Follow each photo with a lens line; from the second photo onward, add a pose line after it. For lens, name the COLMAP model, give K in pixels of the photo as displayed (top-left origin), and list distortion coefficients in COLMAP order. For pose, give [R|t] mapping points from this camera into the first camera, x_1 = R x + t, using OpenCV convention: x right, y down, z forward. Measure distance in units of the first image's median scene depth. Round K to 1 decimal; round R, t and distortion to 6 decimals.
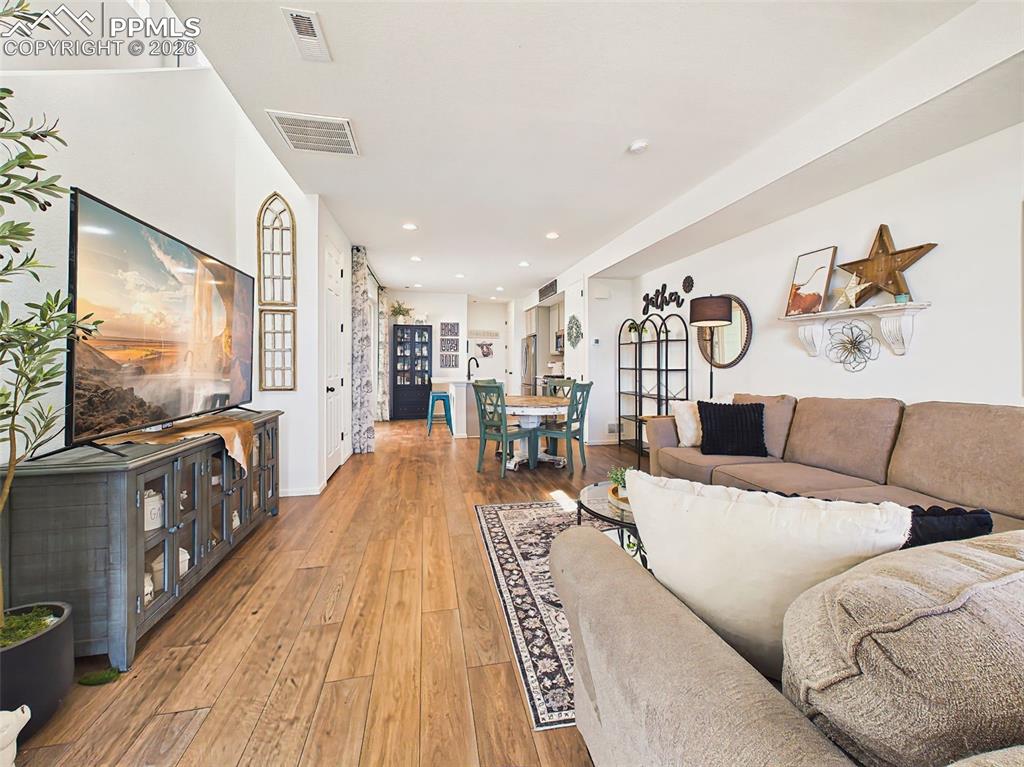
lens RADIAL K [[410.3, 0, 513.2], [0, 410.3, 362.4], [0, 0, 1]] dist [0.001310, -0.000282]
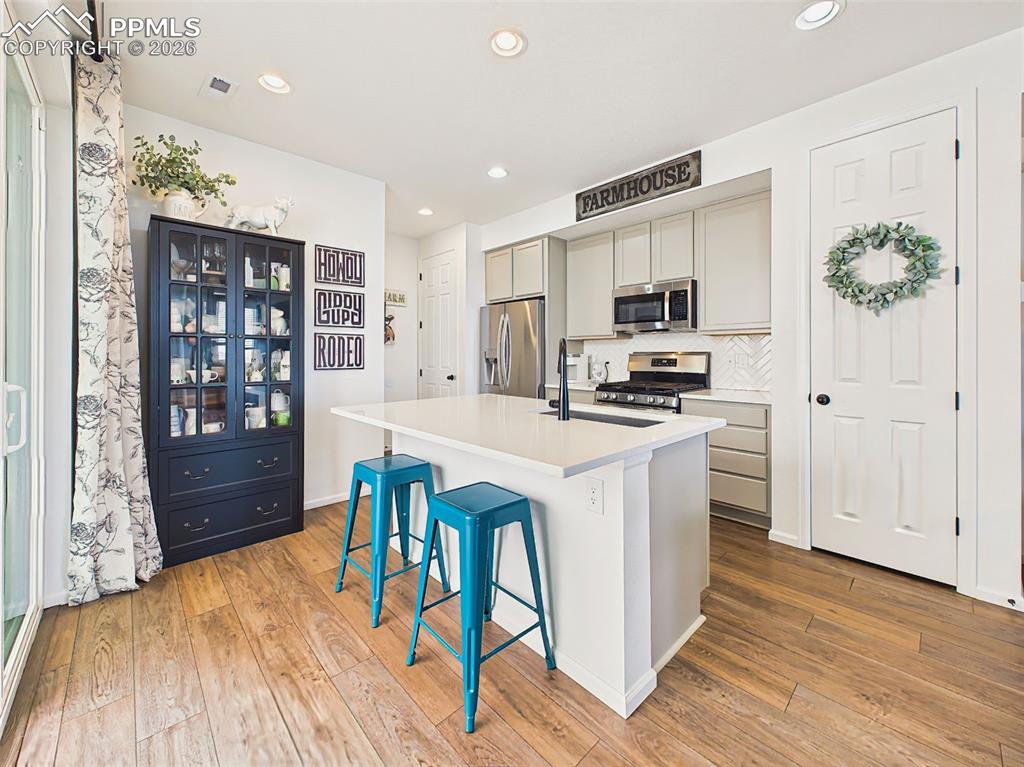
lens RADIAL K [[410.3, 0, 513.0], [0, 410.3, 354.2], [0, 0, 1]] dist [0.001310, -0.000282]
pose [[0.854817, -0.002324, 0.518924, -0.240282], [0.003447, 0.999993, -0.001200, -0.000976], [-0.518917, 0.002815, 0.854820, 0.679293]]
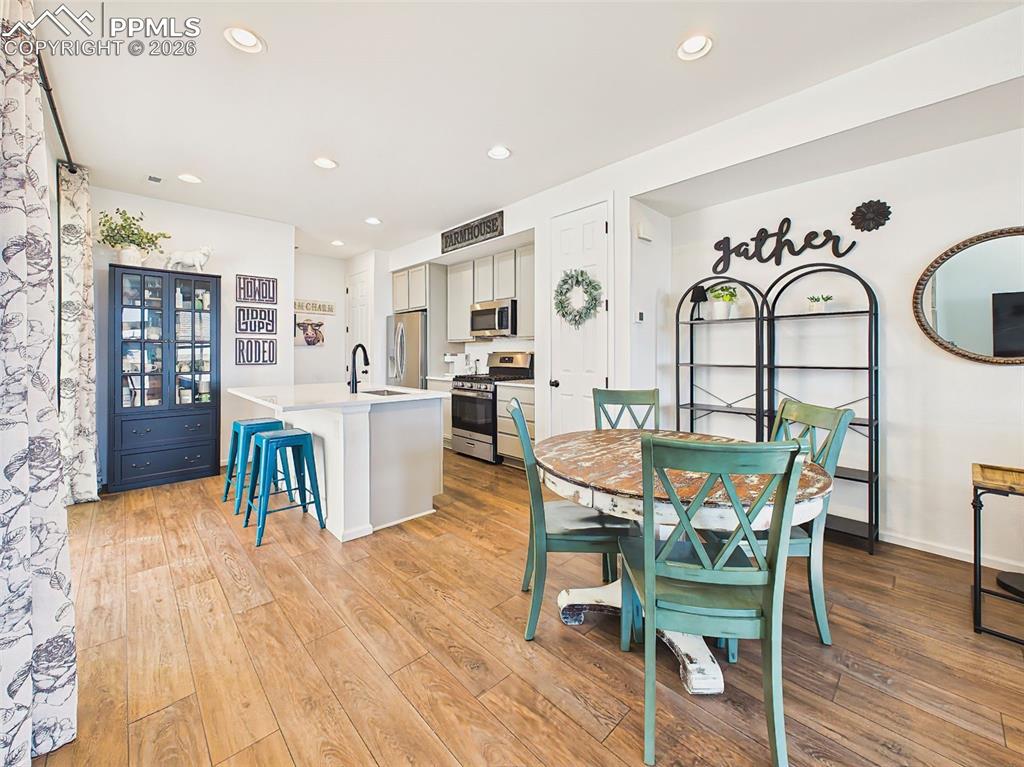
lens RADIAL K [[410.3, 0, 513.2], [0, 410.3, 354.2], [0, 0, 1]] dist [0.001310, -0.000282]
pose [[0.853690, -0.001880, 0.520778, -0.167210], [0.001837, 0.999998, 0.000599, -0.000573], [-0.520778, 0.000445, 0.853692, 0.451943]]
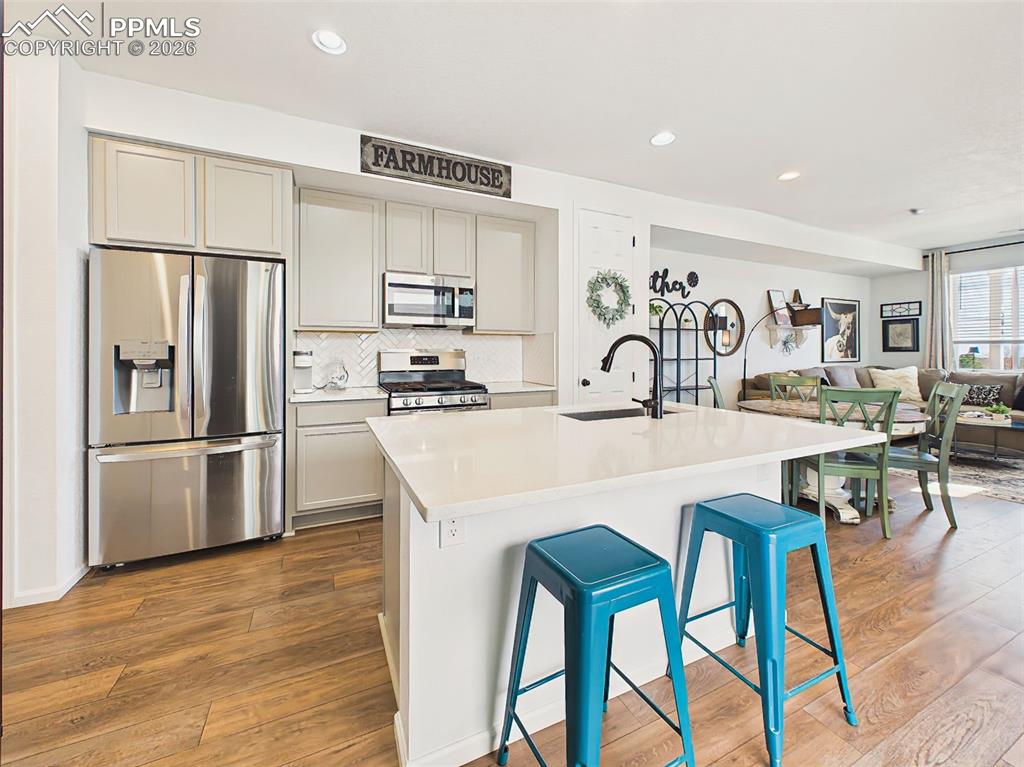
lens RADIAL K [[410.3, 0, 510.5], [0, 410.3, 350.7], [0, 0, 1]] dist [0.001310, -0.000282]
pose [[-0.227043, 0.000894, 0.973884, -0.300322], [0.000803, 0.999999, -0.000731, -0.001302], [-0.973884, 0.000616, -0.227044, 0.999037]]
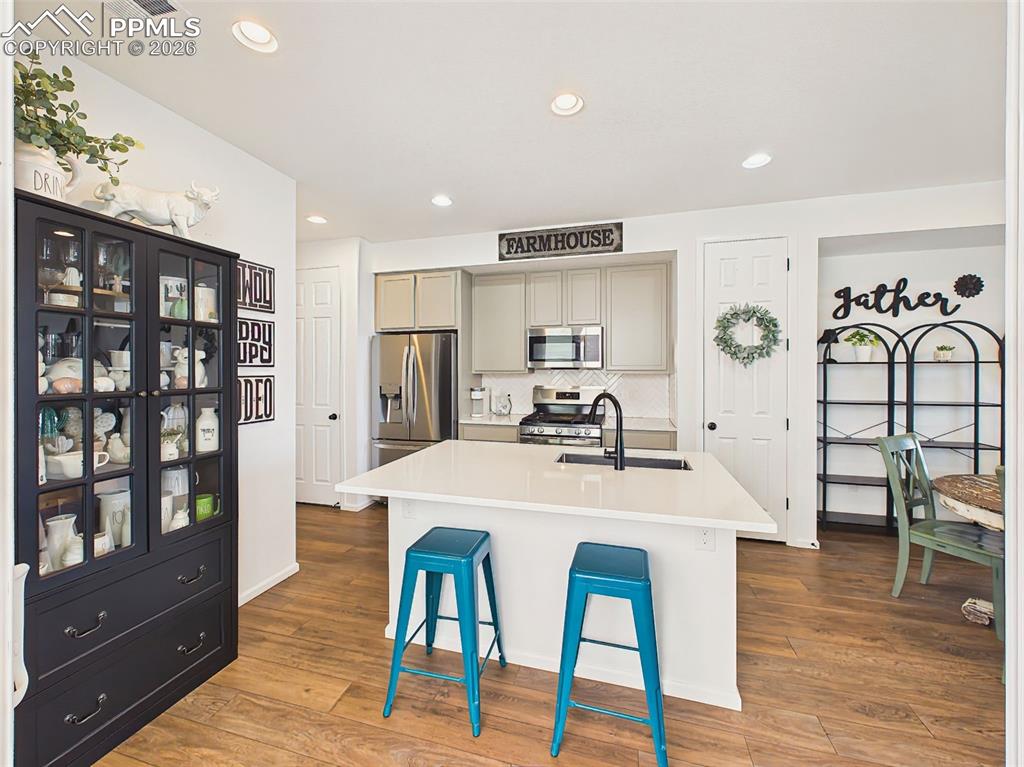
lens RADIAL K [[410.3, 0, 512.3], [0, 410.3, 370.9], [0, 0, 1]] dist [0.001310, -0.000282]
pose [[0.467612, -0.008740, 0.883891, -0.352709], [0.004224, 0.999962, 0.007653, -0.027736], [-0.883924, 0.000155, 0.467631, 0.804295]]
